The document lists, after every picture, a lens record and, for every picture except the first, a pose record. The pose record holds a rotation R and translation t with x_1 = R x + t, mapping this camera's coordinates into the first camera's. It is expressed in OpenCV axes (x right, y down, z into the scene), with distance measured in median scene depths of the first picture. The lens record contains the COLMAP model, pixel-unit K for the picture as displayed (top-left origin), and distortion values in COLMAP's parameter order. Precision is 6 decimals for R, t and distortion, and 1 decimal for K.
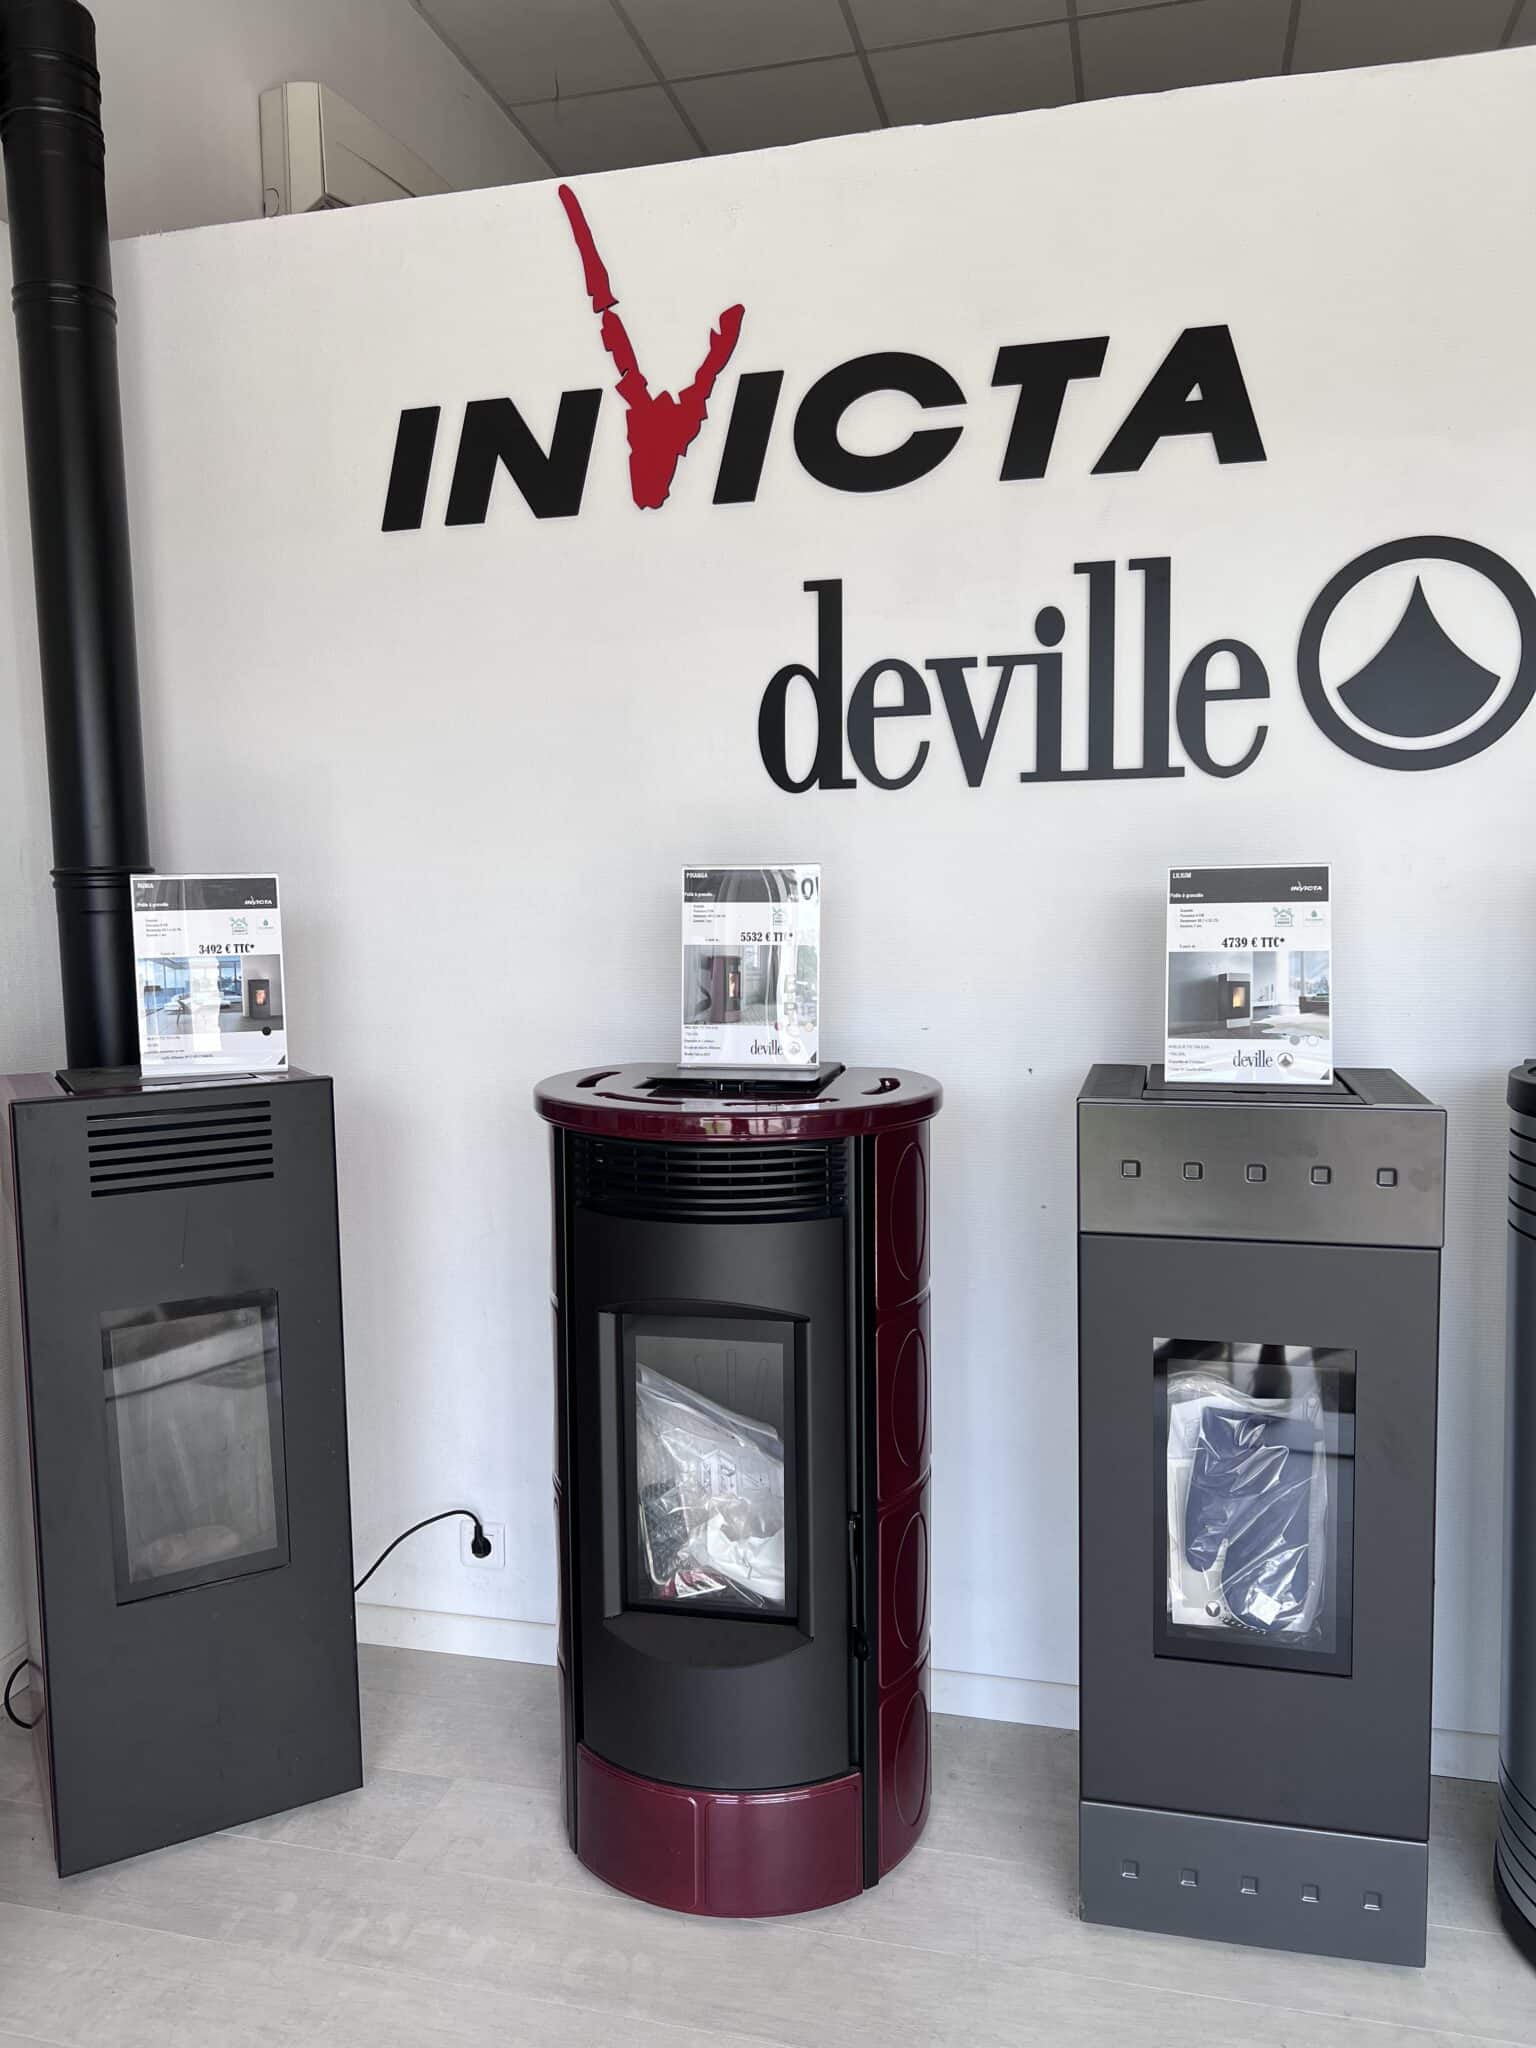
lens RADIAL K [[1527.7, 0, 738.3], [0, 1527.7, 1031.8], [0, 0, 1]] dist [0.043878, -0.076561]
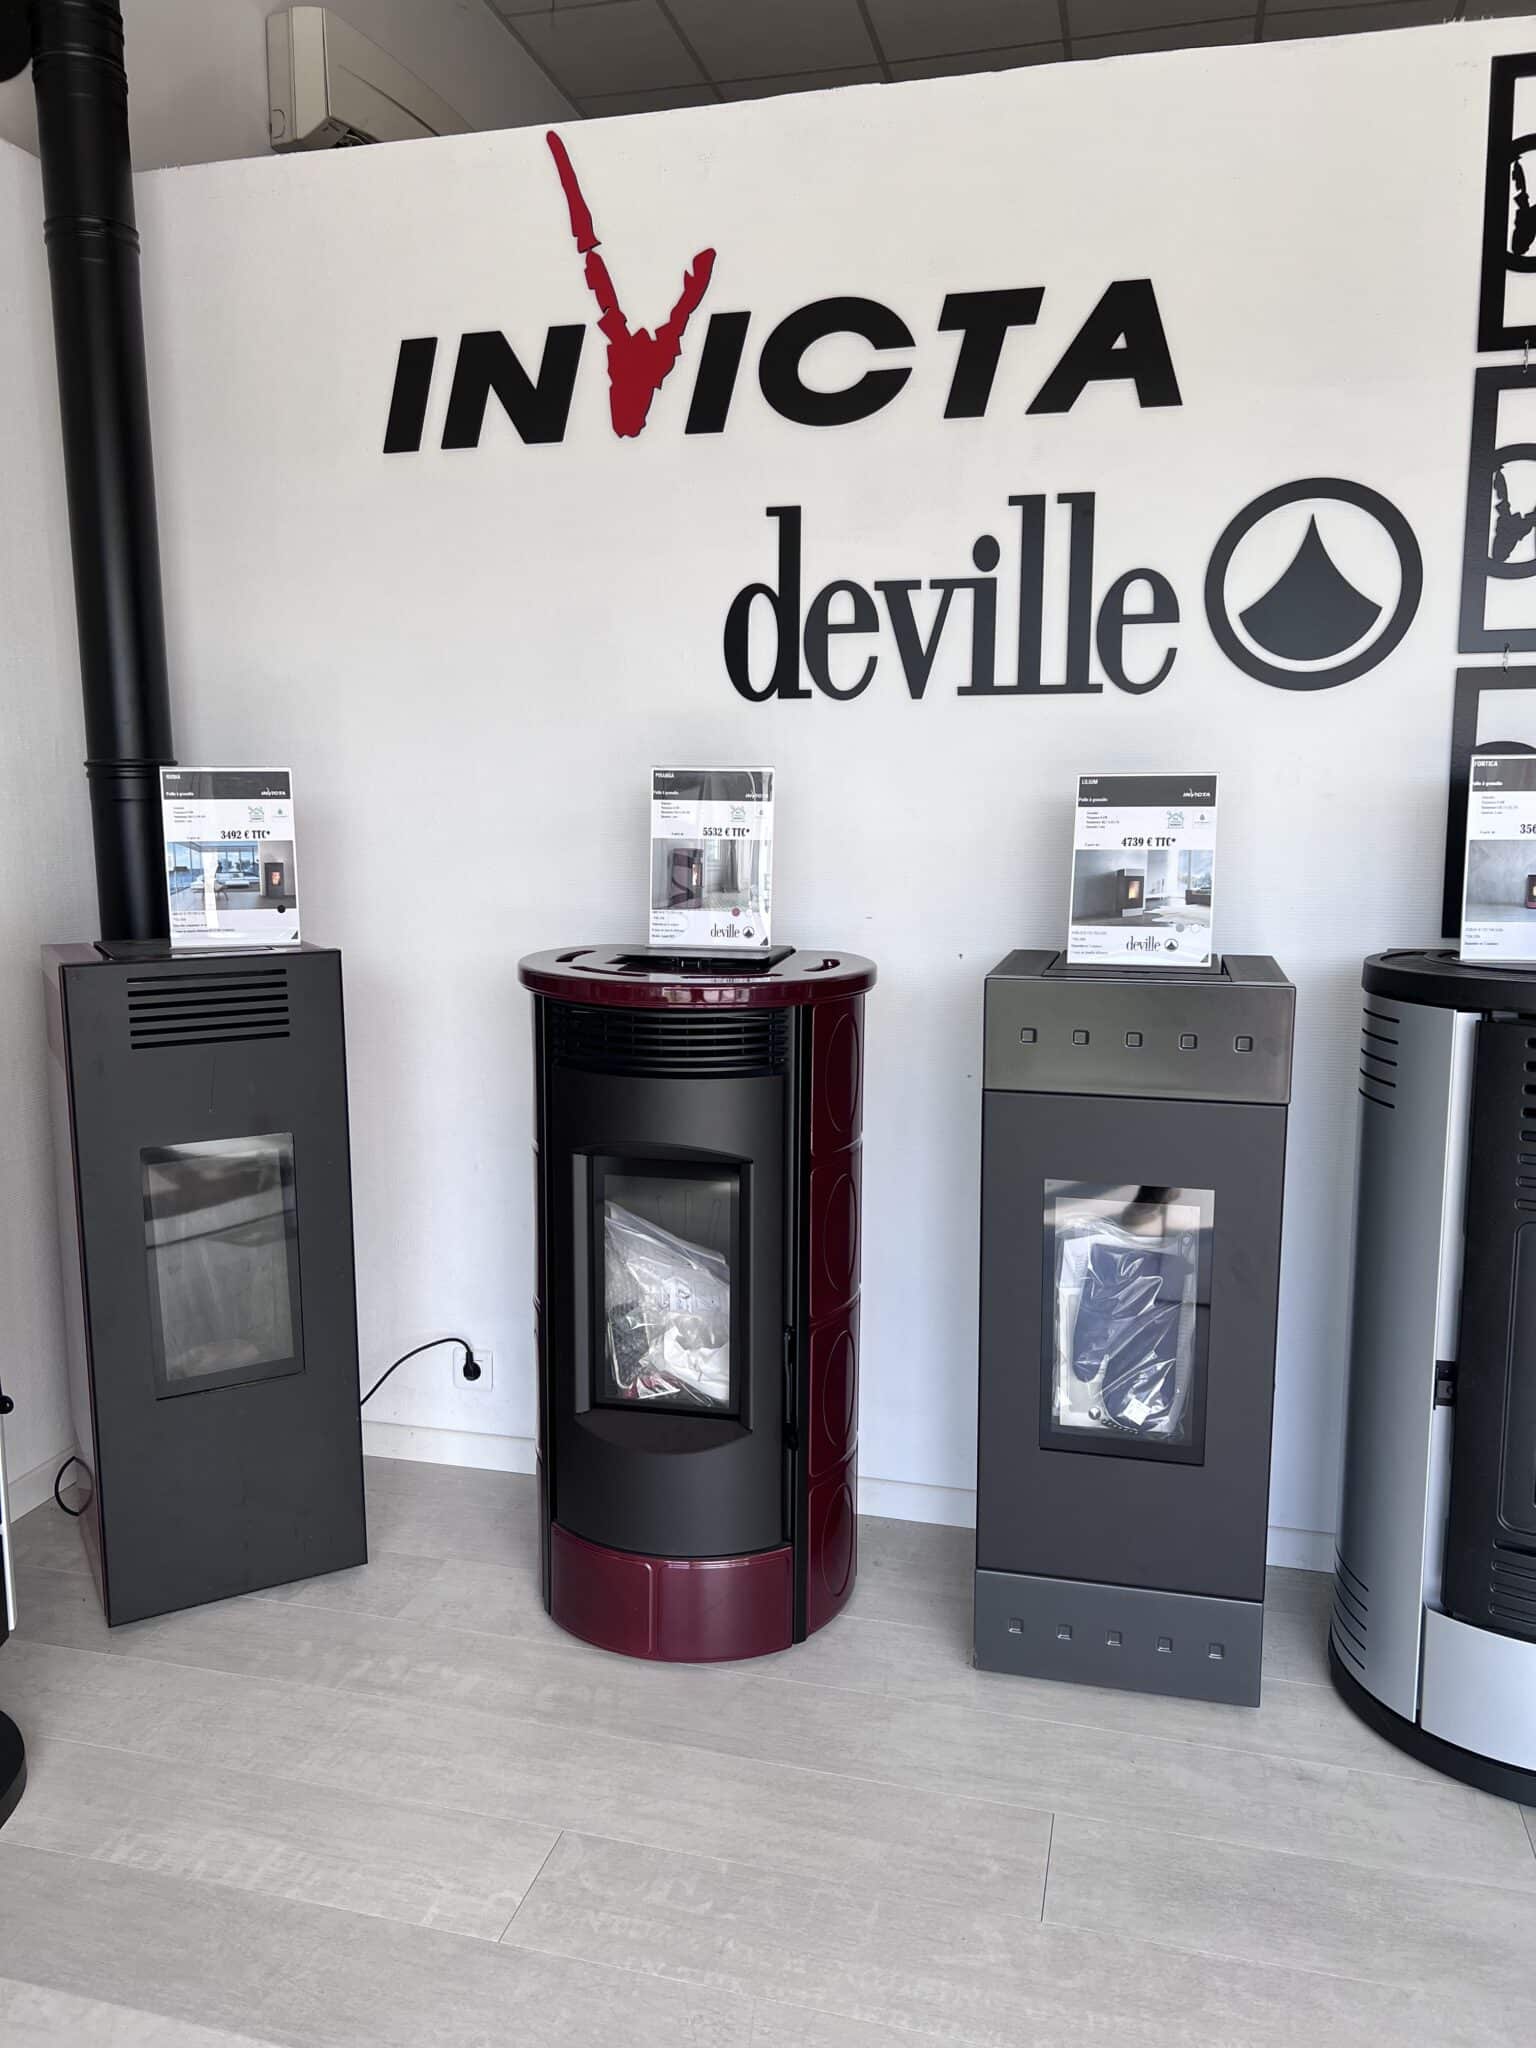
lens RADIAL K [[1527.7, 0, 738.3], [0, 1527.7, 1031.8], [0, 0, 1]] dist [0.043878, -0.076561]
pose [[0.999887, 0.014731, 0.002903, 0.026423], [-0.014887, 0.997833, 0.064089, 0.012954], [-0.001953, -0.064125, 0.997940, -0.133812]]
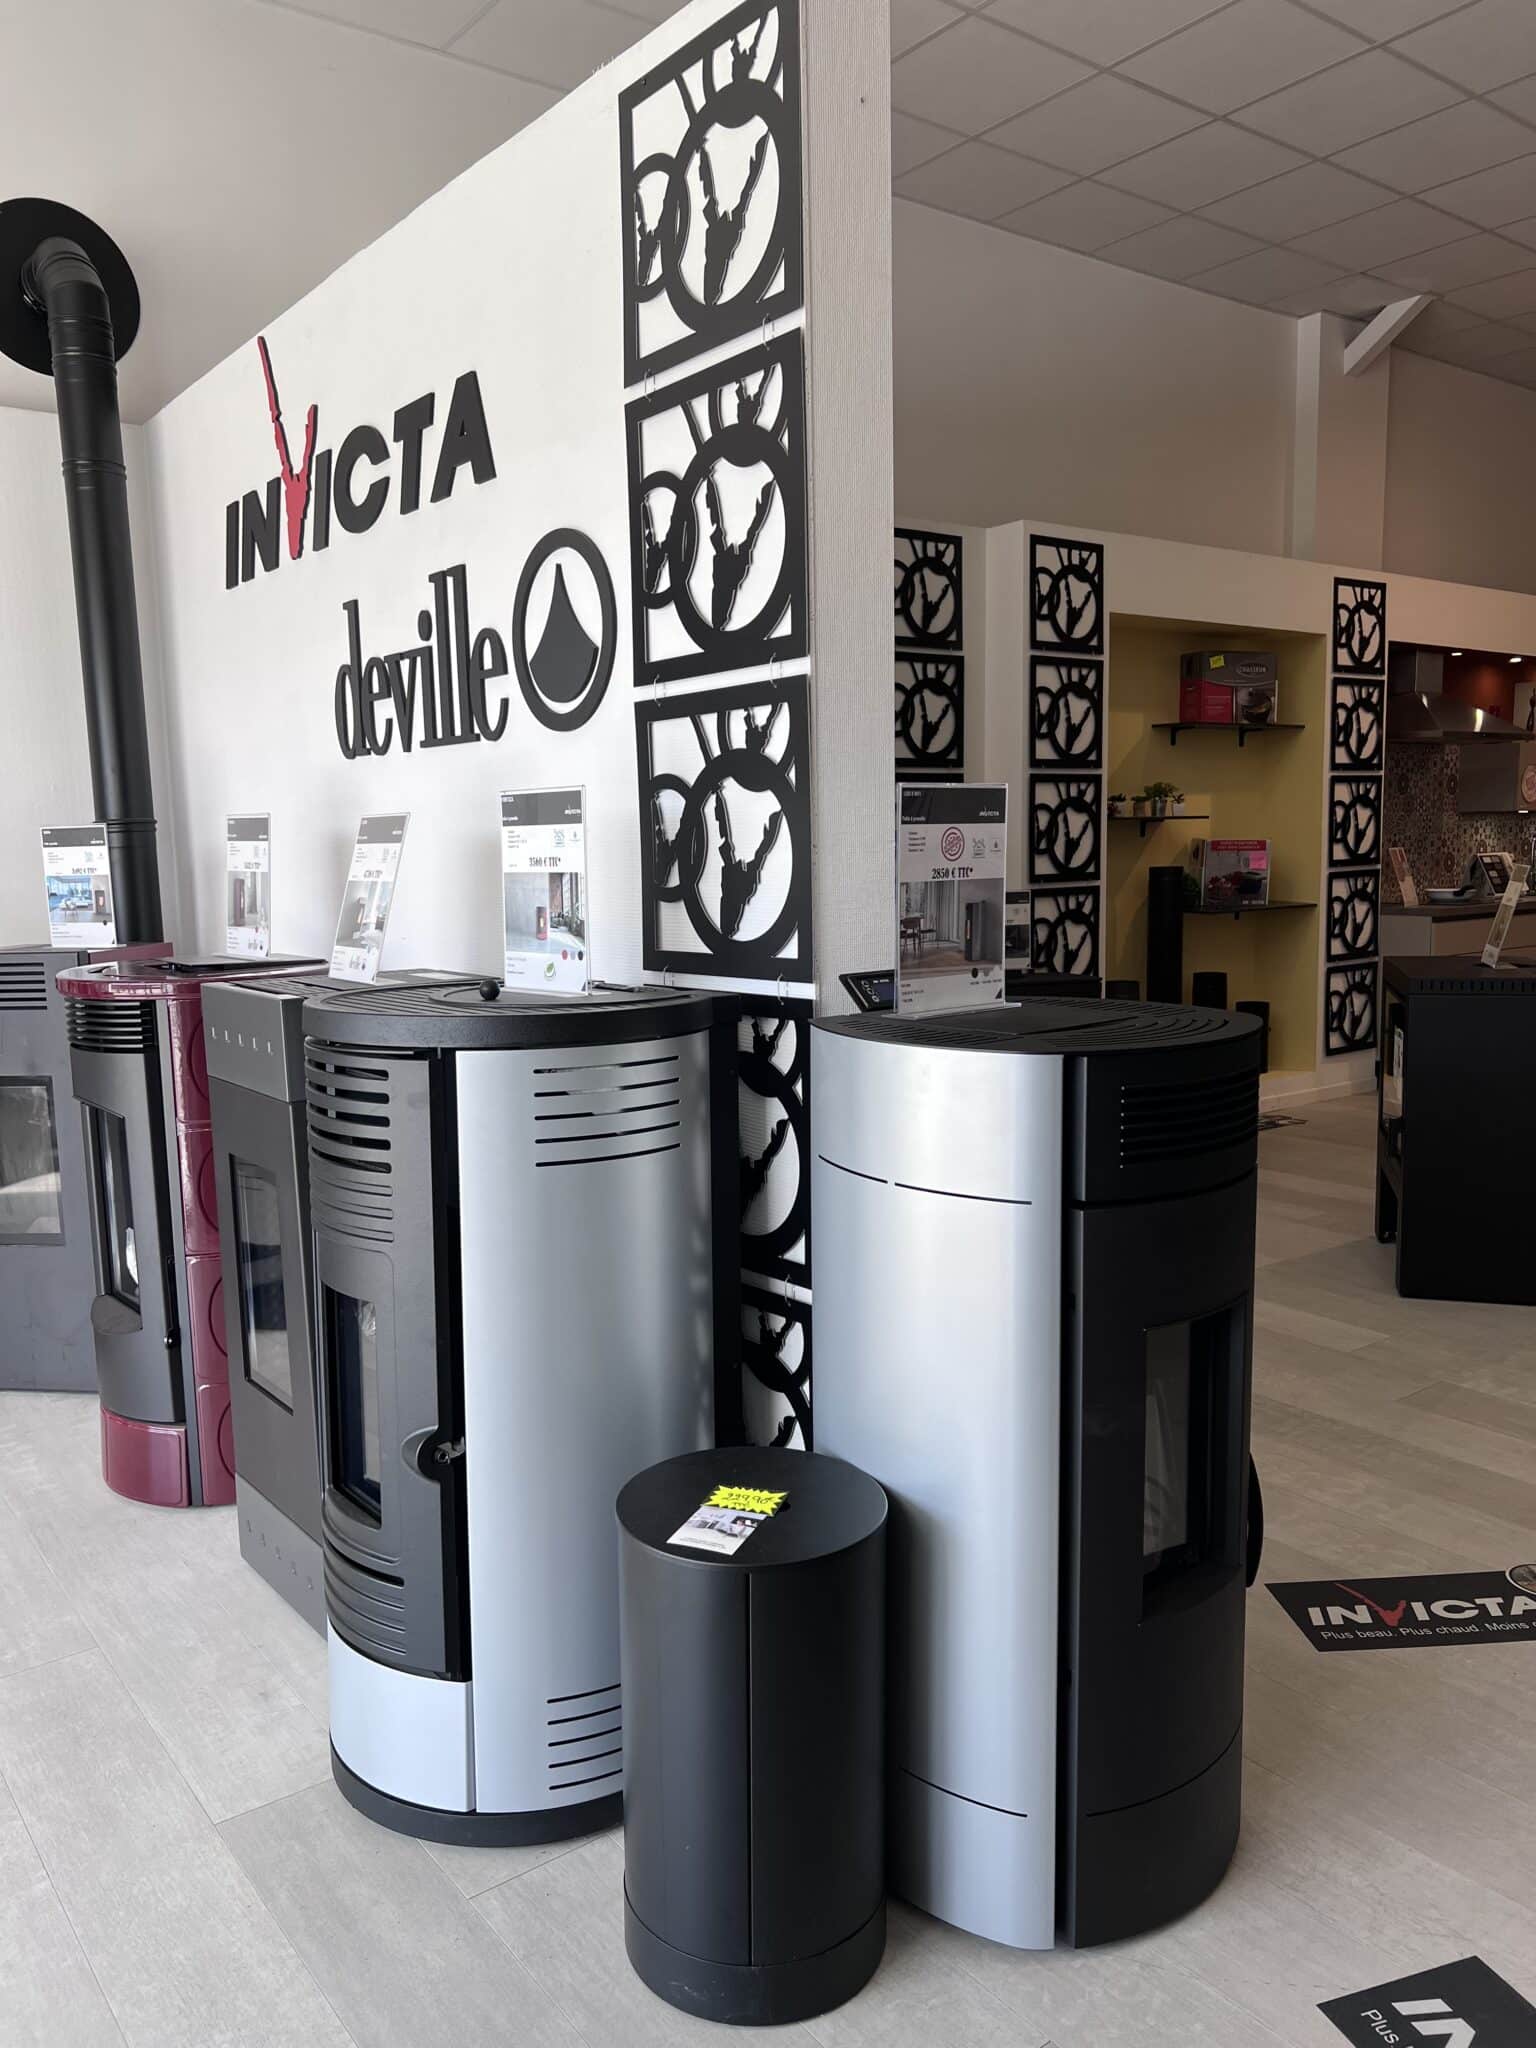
lens RADIAL K [[1527.7, 0, 738.3], [0, 1527.7, 1031.8], [0, 0, 1]] dist [0.043878, -0.076561]
pose [[0.789325, 0.073972, -0.609503, 1.256719], [-0.042769, 0.996929, 0.065606, -0.021411], [0.612484, -0.025717, 0.790064, 0.141361]]
